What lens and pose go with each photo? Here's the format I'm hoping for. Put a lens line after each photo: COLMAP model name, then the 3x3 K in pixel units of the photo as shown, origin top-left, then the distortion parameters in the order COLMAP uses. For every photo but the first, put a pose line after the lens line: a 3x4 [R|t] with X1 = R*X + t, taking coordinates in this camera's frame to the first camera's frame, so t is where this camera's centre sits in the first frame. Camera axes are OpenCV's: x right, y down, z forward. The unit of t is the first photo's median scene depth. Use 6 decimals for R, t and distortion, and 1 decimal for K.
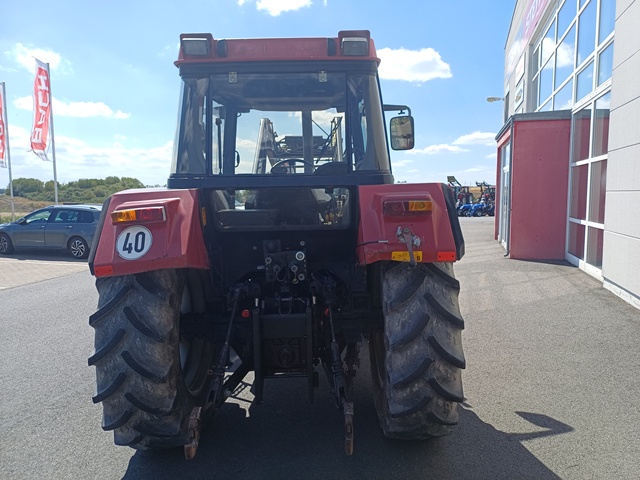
lens RADIAL K [[469.1, 0, 333.9], [0, 469.1, 241.2], [0, 0, 1]] dist [0.088280, -0.105834]
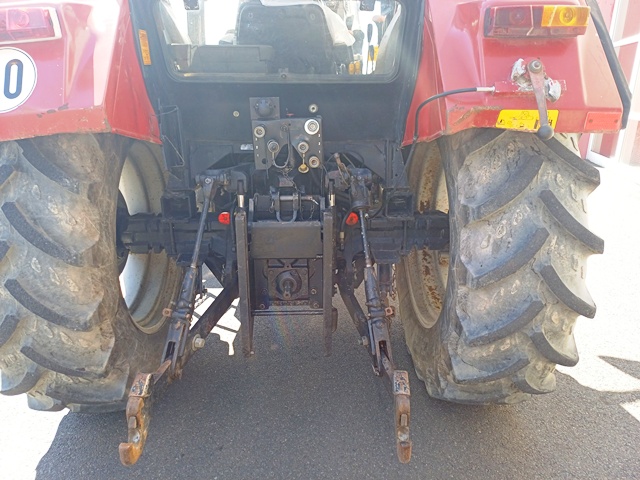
lens RADIAL K [[469.1, 0, 333.9], [0, 469.1, 241.2], [0, 0, 1]] dist [0.088280, -0.105834]
pose [[0.999127, 0.018258, 0.037575, -0.070839], [-0.025660, 0.977979, 0.207119, 0.054494], [-0.032966, -0.207902, 0.977594, 0.416119]]
